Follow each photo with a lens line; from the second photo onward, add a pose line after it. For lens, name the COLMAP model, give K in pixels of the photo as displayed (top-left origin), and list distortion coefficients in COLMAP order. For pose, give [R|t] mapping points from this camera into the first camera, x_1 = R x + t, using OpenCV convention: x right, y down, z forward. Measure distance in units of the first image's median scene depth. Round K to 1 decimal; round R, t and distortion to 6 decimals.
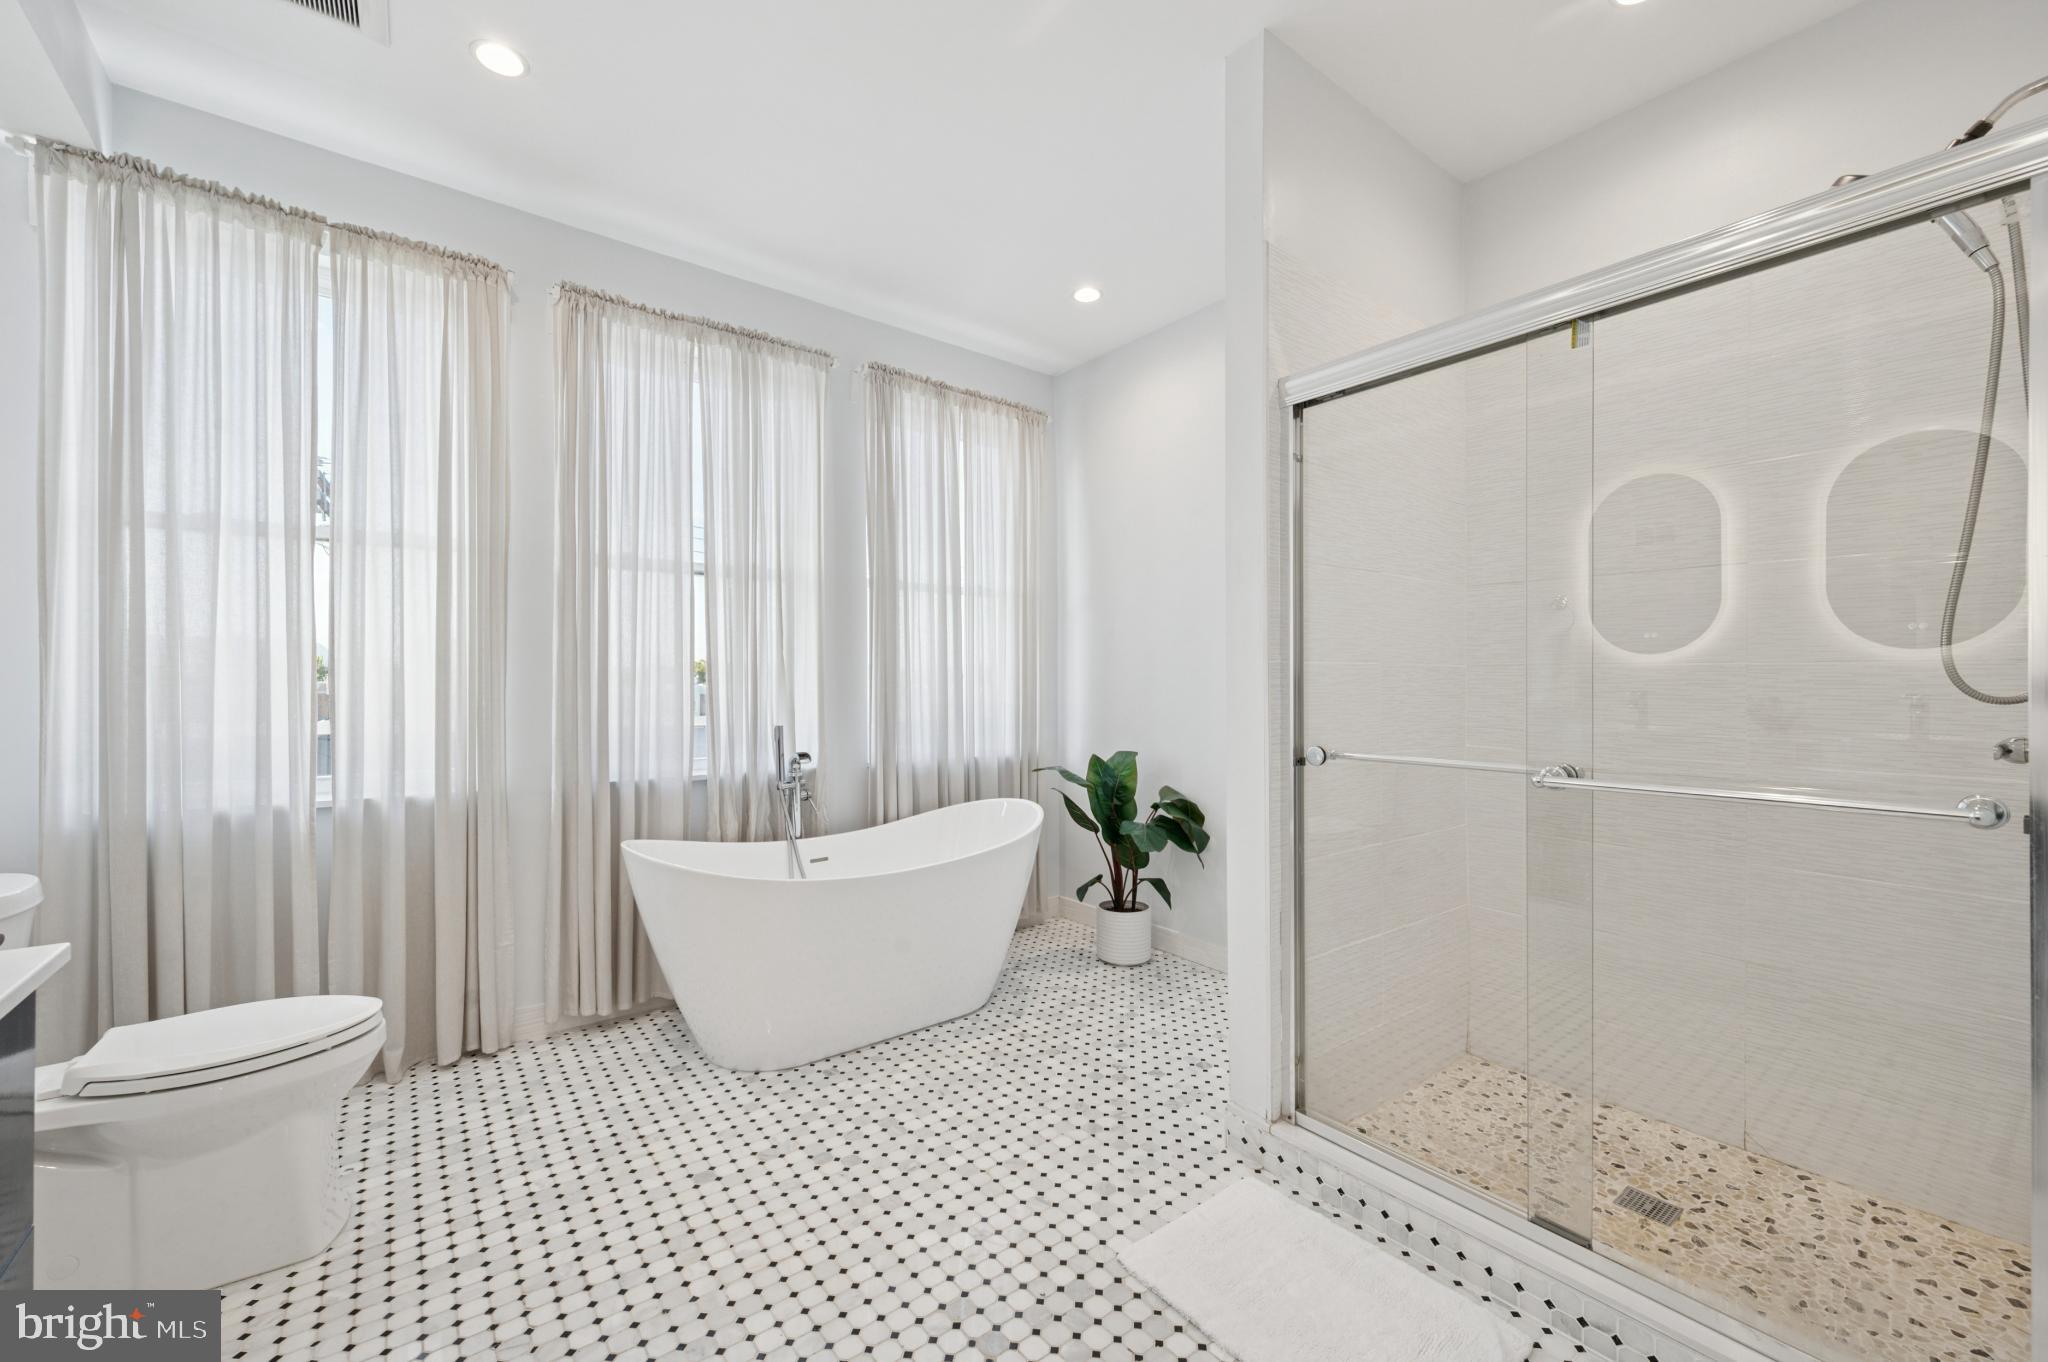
lens RADIAL K [[809.5, 0, 1024.0], [0, 809.5, 681.0], [0, 0, 1]] dist [0.000222, 0.000122]
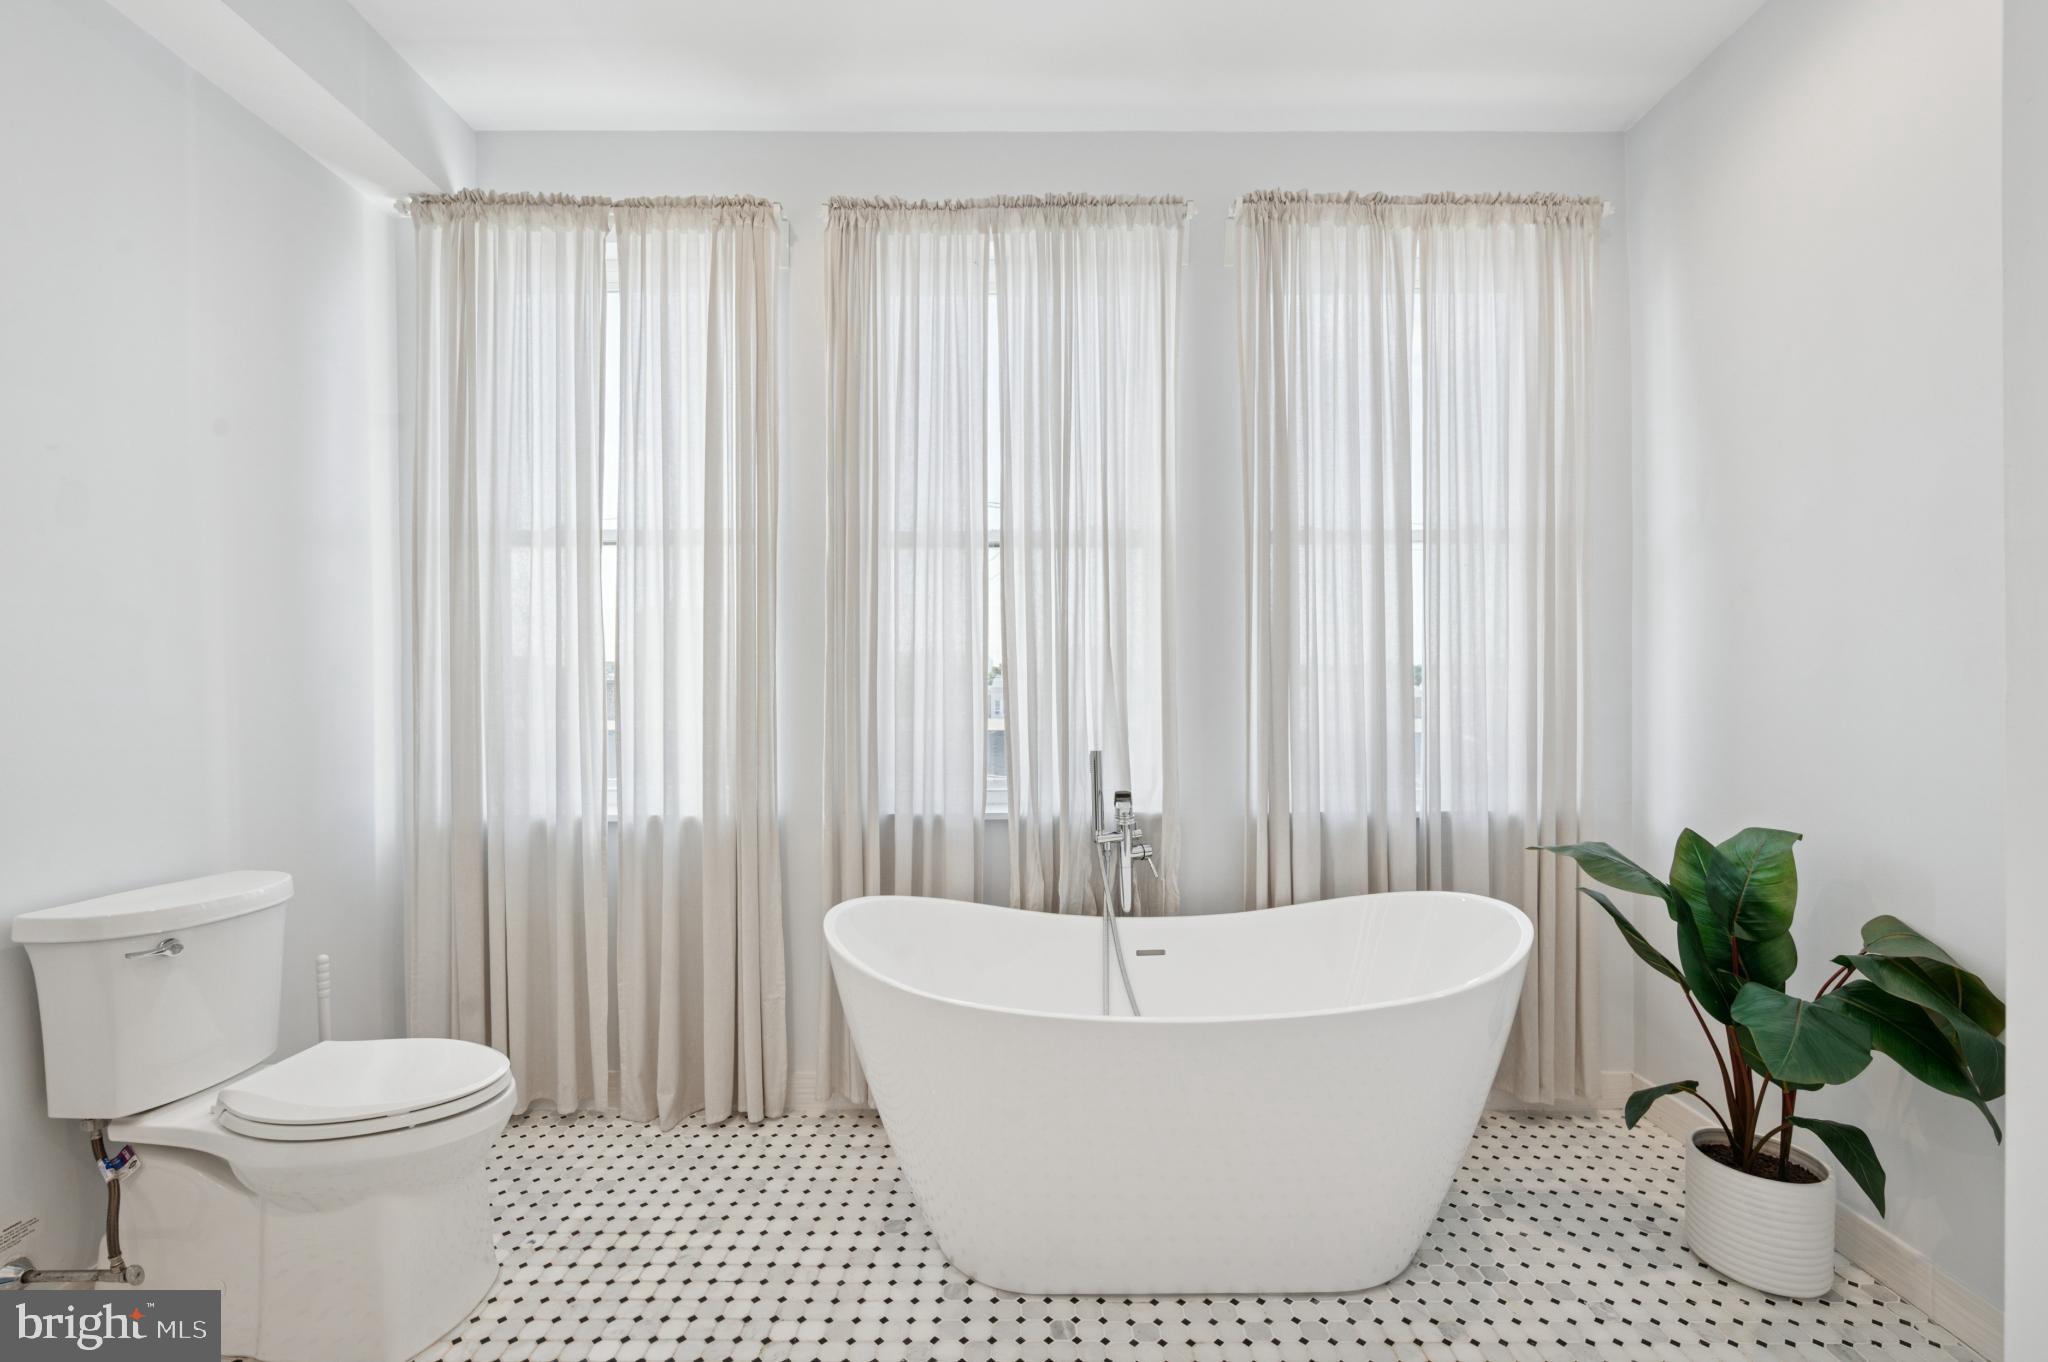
lens RADIAL K [[863.5, 0, 1026.5], [0, 863.5, 702.4], [0, 0, 1]] dist [0.006917, -0.003194]
pose [[0.788186, 0.004056, -0.615424, 0.125465], [0.005073, 0.999902, 0.013086, 0.003322], [0.615417, -0.013436, 0.788087, 0.434845]]
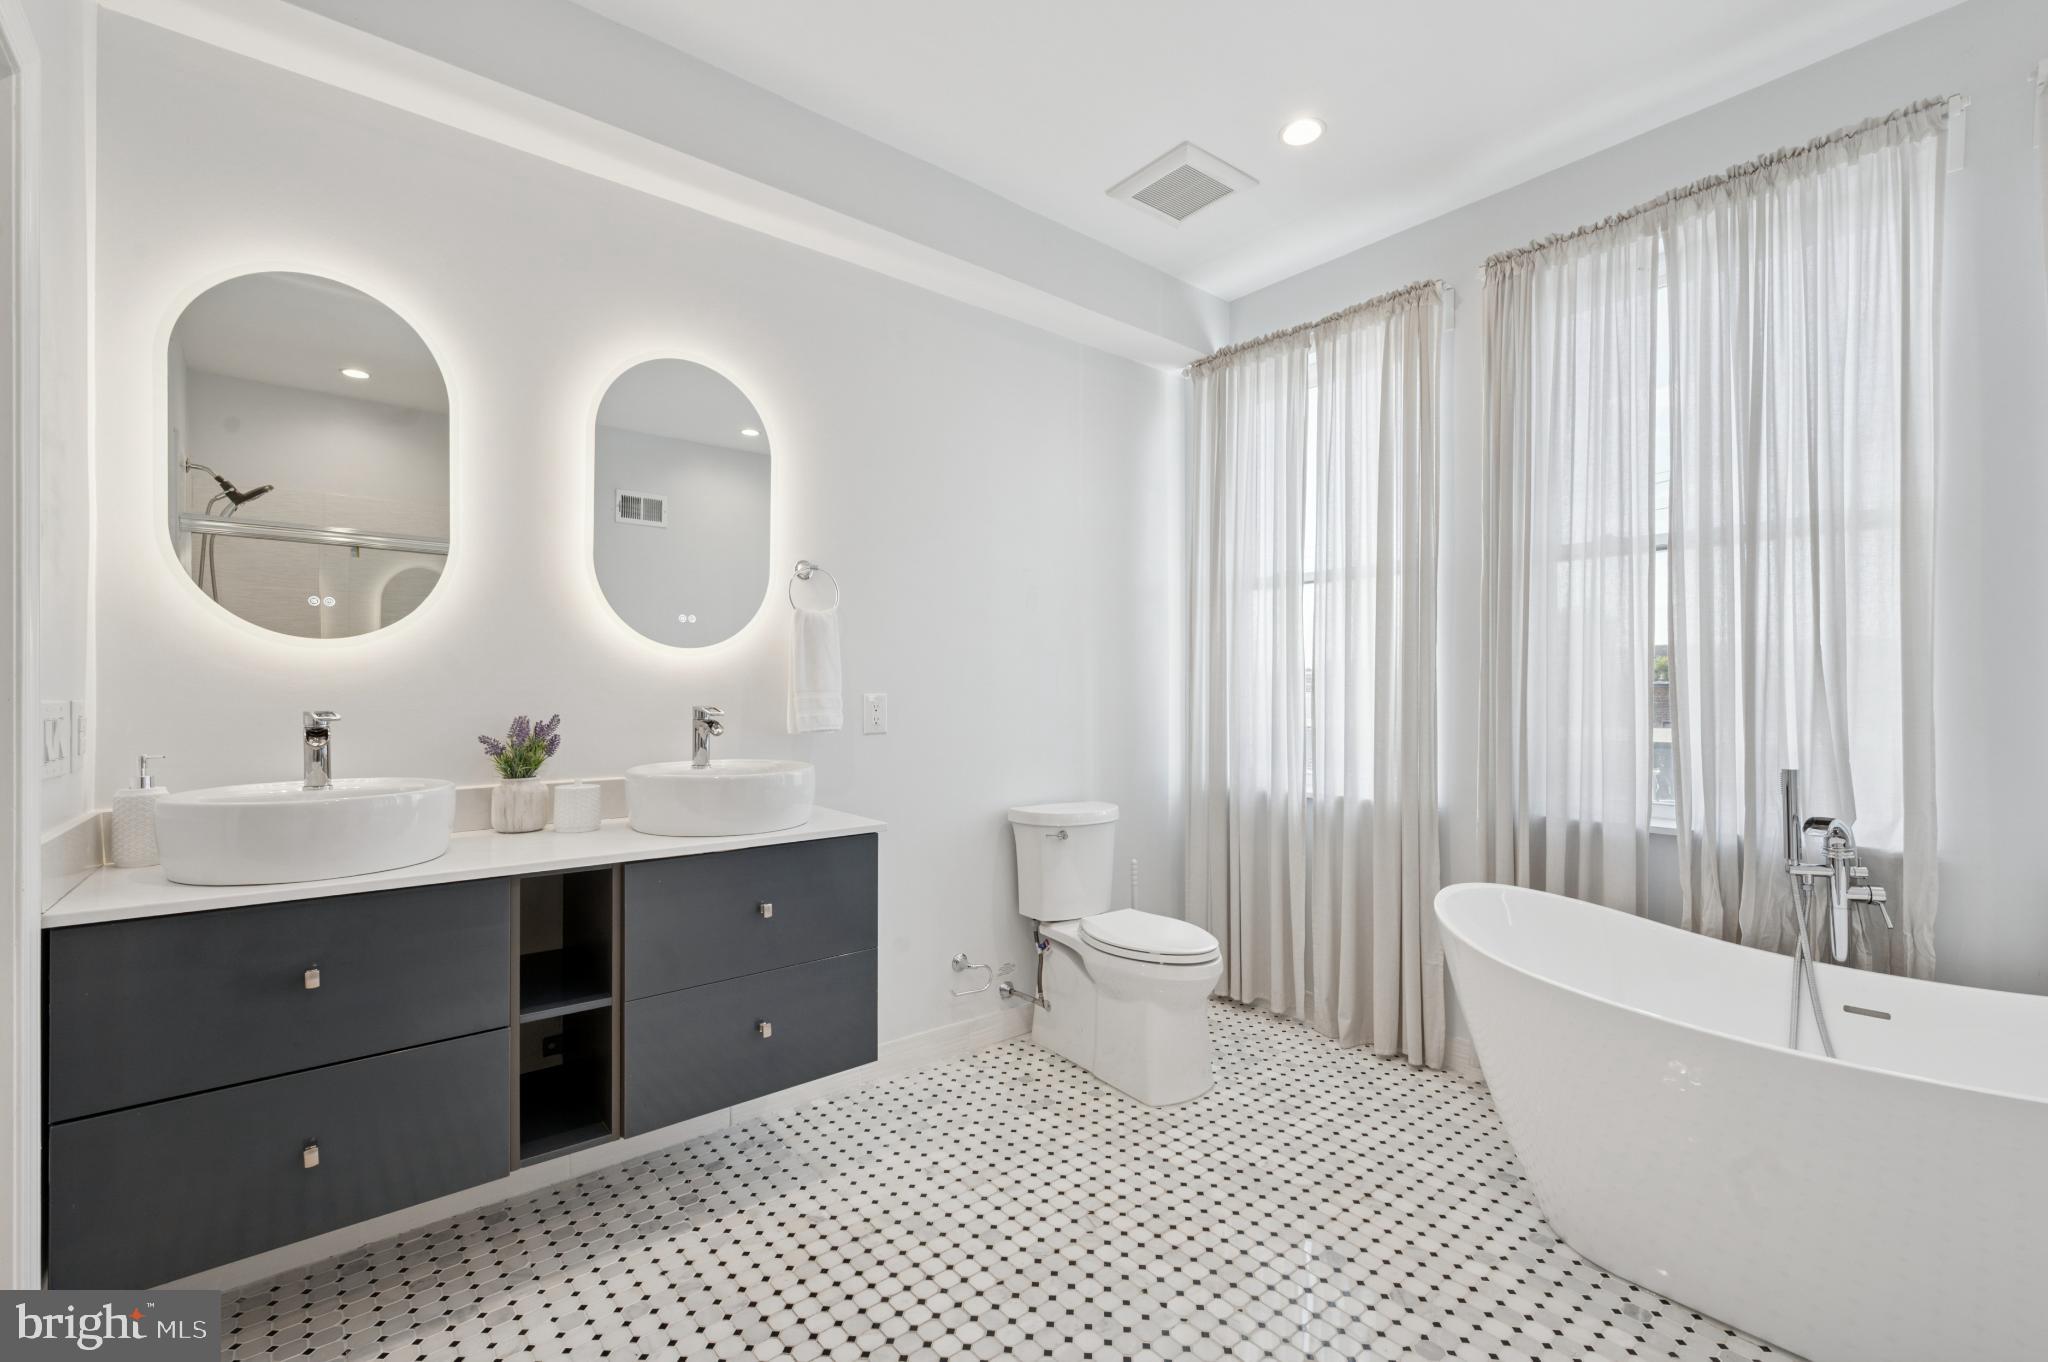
lens RADIAL K [[878.1, 0, 1024.0], [0, 878.1, 681.0], [0, 0, 1]] dist [0.000736, 0.000165]
pose [[0.037510, -0.012511, -0.999218, 0.401597], [0.000851, 0.999922, -0.012488, -0.005699], [0.999296, -0.000382, 0.037518, 0.447592]]
